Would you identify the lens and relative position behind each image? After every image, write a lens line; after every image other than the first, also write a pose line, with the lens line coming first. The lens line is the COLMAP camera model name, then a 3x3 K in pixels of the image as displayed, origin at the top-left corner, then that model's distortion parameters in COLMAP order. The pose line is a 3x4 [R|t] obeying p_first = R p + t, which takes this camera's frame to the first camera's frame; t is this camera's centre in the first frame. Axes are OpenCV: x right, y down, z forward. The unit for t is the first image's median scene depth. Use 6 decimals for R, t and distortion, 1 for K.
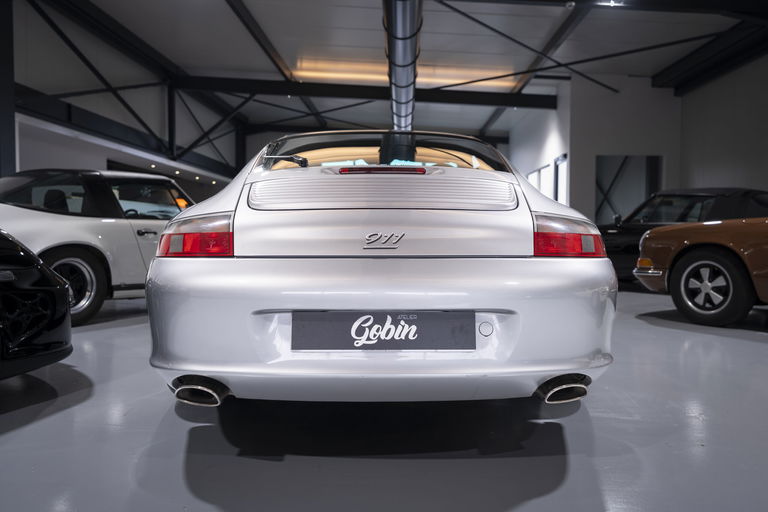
lens RADIAL K [[615.1, 0, 385.8], [0, 615.1, 252.6], [0, 0, 1]] dist [0.002046, -0.017561]
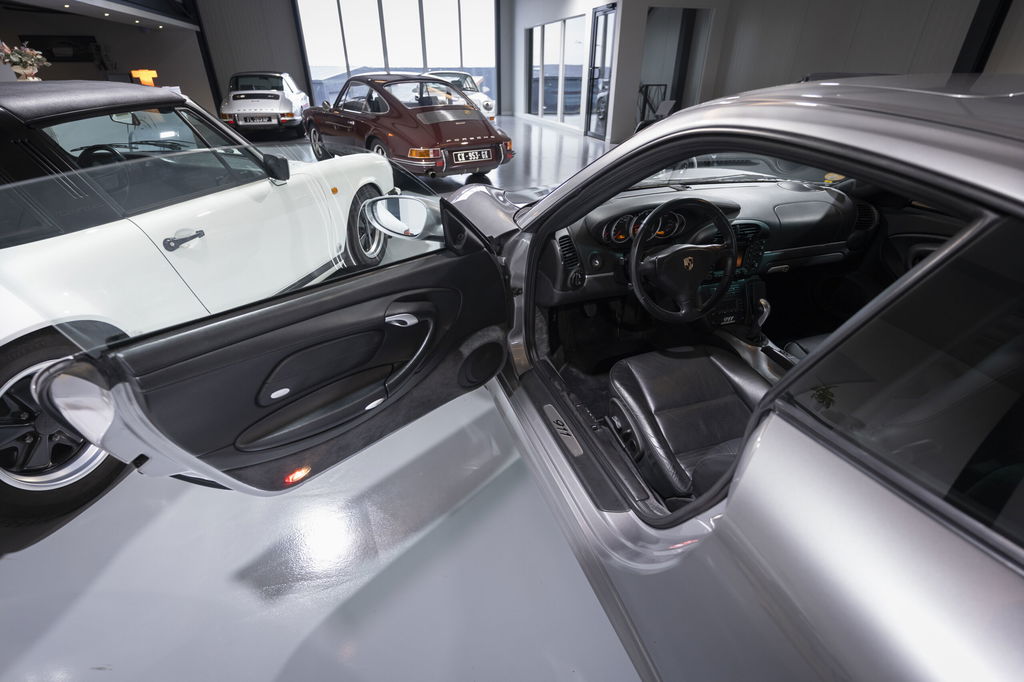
lens RADIAL K [[491.4, 0, 511.3], [0, 491.4, 348.1], [0, 0, 1]] dist [-0.005415, 0.002150]
pose [[0.956280, -0.147743, 0.252389, -0.478345], [0.013210, 0.883951, 0.467394, -0.253924], [-0.292154, -0.443625, 0.847256, 1.061085]]
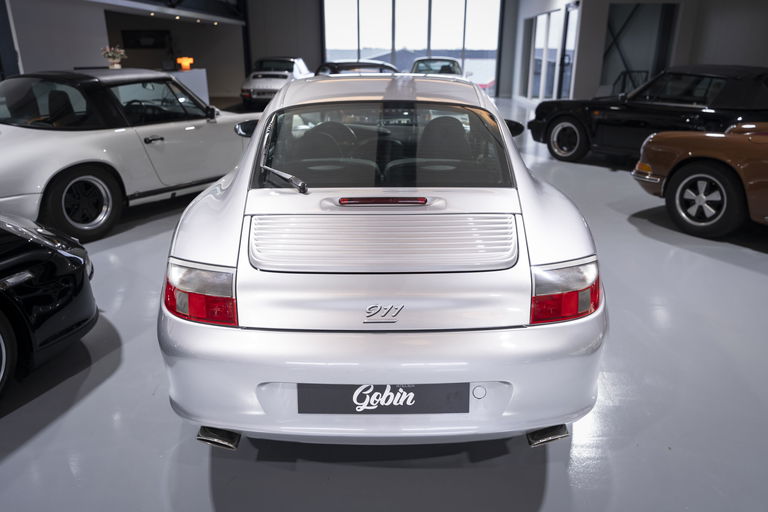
lens RADIAL K [[580.3, 0, 380.2], [0, 580.3, 256.6], [0, 0, 1]] dist [-0.010799, 0.003942]
pose [[0.999838, 0.002495, -0.017848, 0.005354], [0.003025, 0.953087, 0.302681, -0.259649], [0.017765, -0.302686, 0.952925, 0.070934]]
